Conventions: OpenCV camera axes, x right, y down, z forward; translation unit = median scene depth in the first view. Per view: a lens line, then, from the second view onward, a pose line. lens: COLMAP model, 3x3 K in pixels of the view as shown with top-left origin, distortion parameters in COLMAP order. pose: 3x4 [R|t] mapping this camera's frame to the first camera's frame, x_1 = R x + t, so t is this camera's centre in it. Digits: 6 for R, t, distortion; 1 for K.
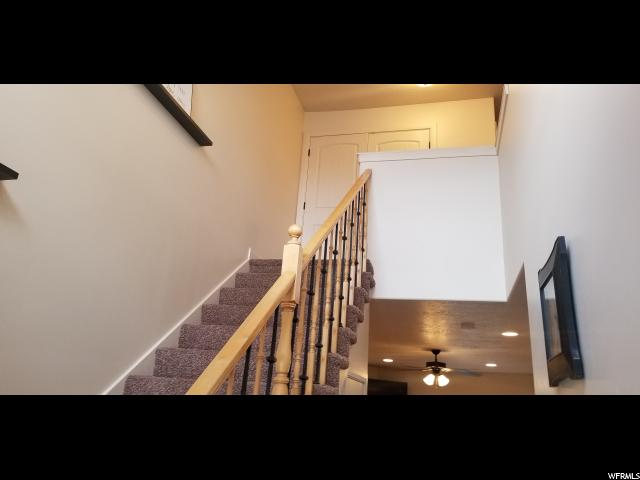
lens RADIAL K [[500.5, 0, 320.8], [0, 500.5, 218.5], [0, 0, 1]] dist [0.012354, -0.035586]
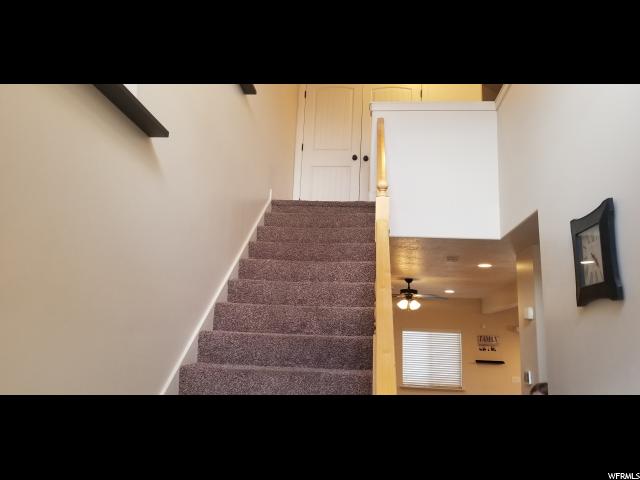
lens RADIAL K [[500.5, 0, 320.8], [0, 500.5, 239.2], [0, 0, 1]] dist [0.012354, -0.035586]
pose [[0.991199, 0.003830, 0.132328, -0.214931], [-0.027083, 0.984307, 0.174375, -0.031967], [-0.129583, -0.176424, 0.975747, -0.109715]]
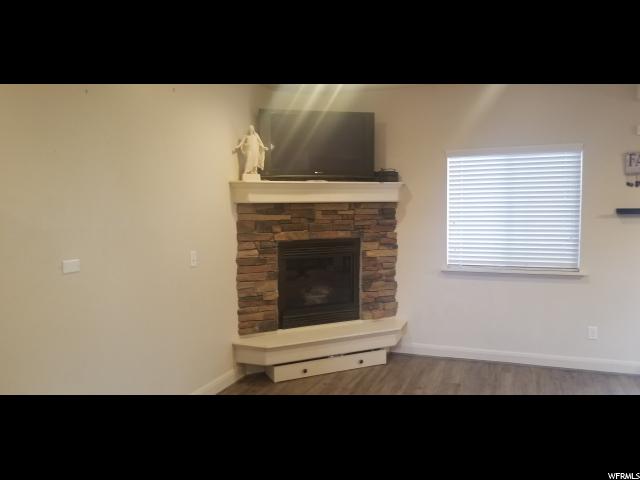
lens RADIAL K [[500.5, 0, 323.8], [0, 500.5, 257.3], [0, 0, 1]] dist [0.012354, -0.035586]
pose [[0.988442, -0.074769, -0.131879, 0.438096], [0.127362, 0.881402, 0.454873, 0.533063], [0.082228, -0.466412, 0.880738, 1.151016]]
